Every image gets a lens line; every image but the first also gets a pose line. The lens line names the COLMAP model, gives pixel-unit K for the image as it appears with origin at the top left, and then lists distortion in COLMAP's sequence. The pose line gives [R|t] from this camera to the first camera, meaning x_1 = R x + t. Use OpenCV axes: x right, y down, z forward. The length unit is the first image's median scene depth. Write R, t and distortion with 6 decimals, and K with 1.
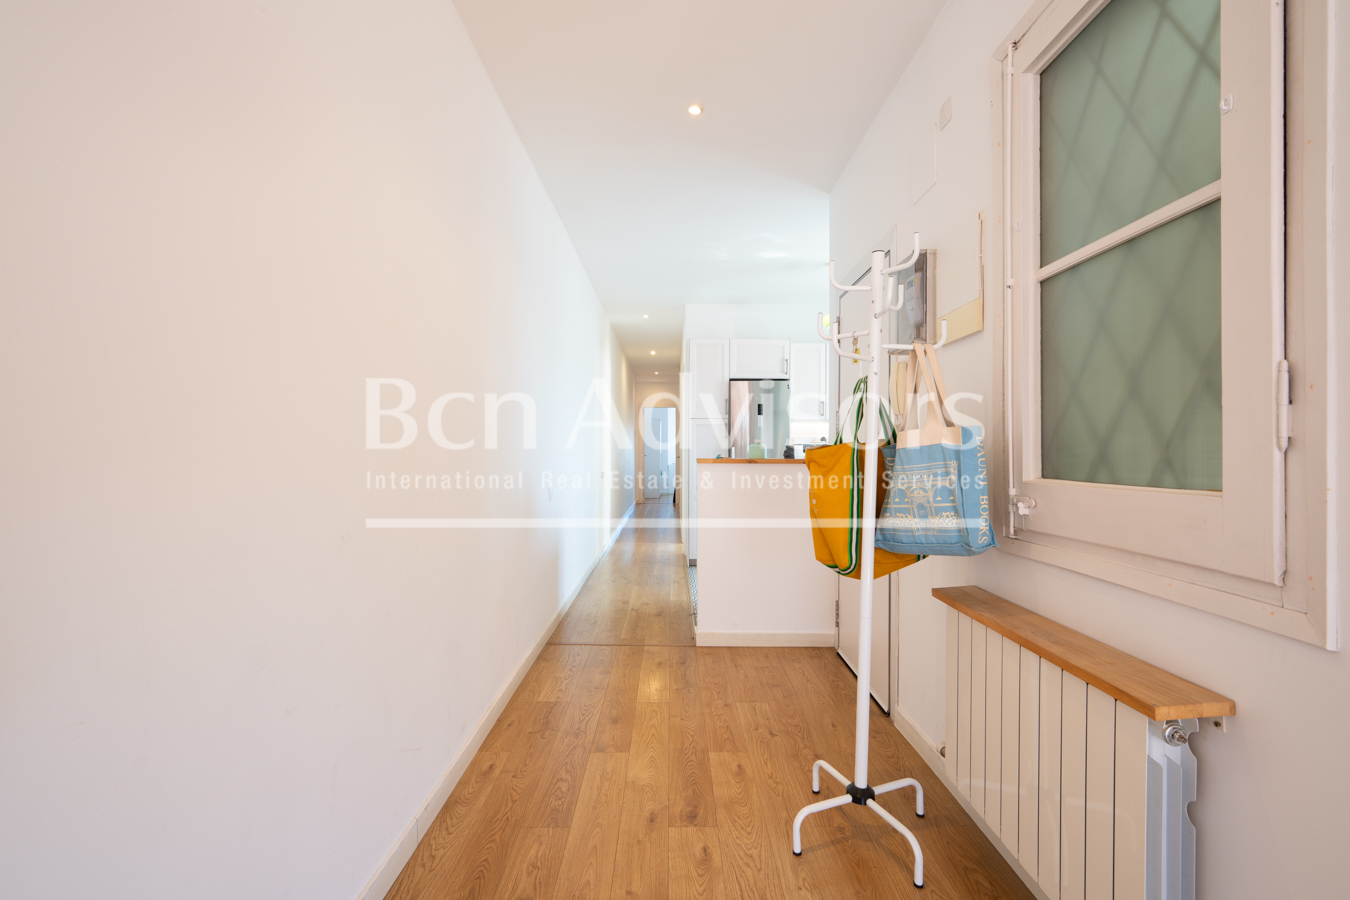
lens RADIAL K [[593.0, 0, 672.4], [0, 593.0, 448.8], [0, 0, 1]] dist [-0.000558, 0.000464]
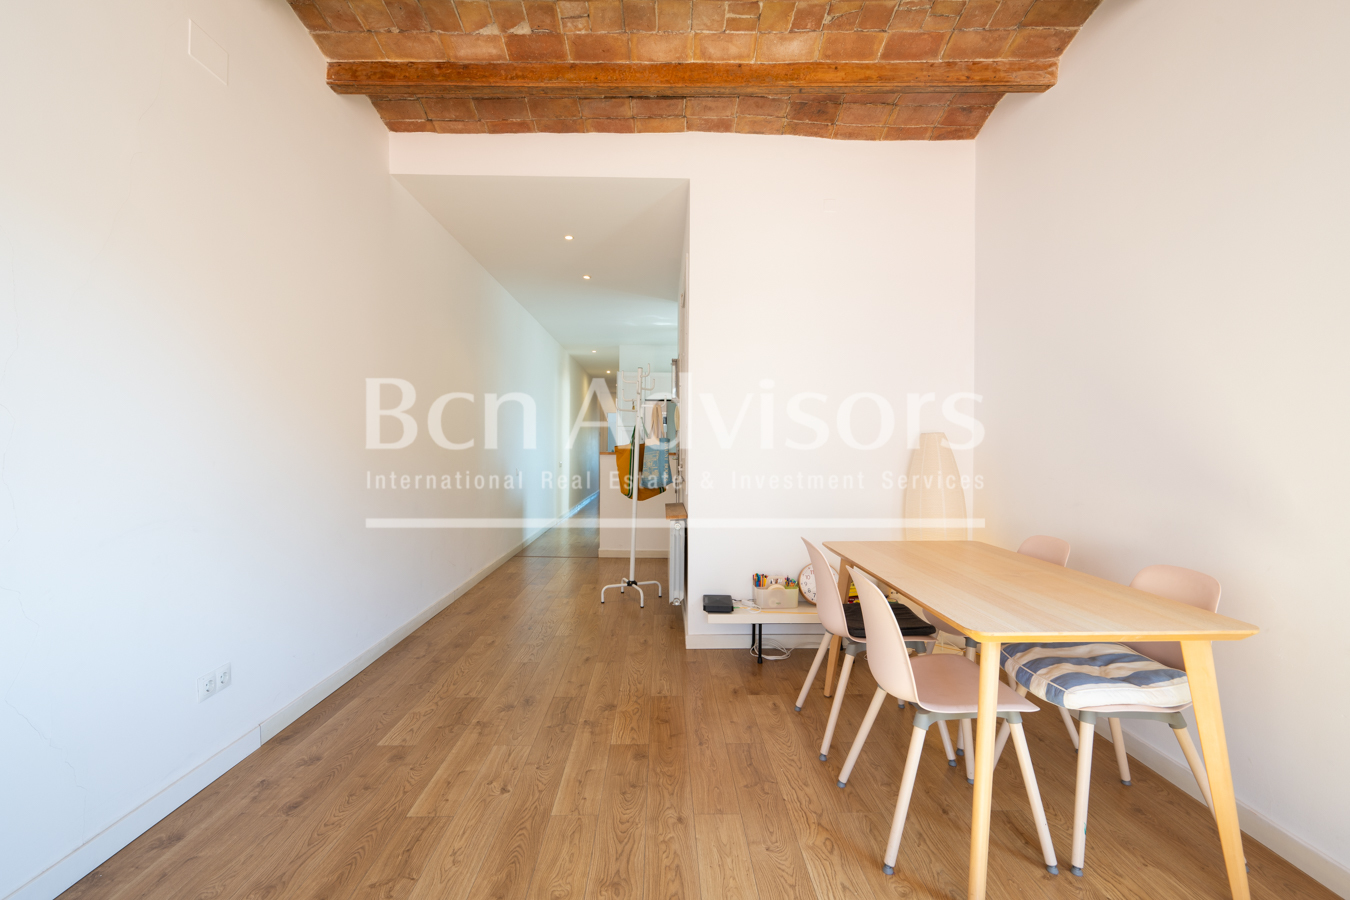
lens RADIAL K [[593.0, 0, 672.4], [0, 593.0, 448.8], [0, 0, 1]] dist [-0.000558, 0.000464]
pose [[0.999804, 0.004254, 0.019355, 0.433409], [-0.004261, 0.999991, 0.000340, 0.008550], [-0.019354, -0.000423, 0.999813, -1.498642]]
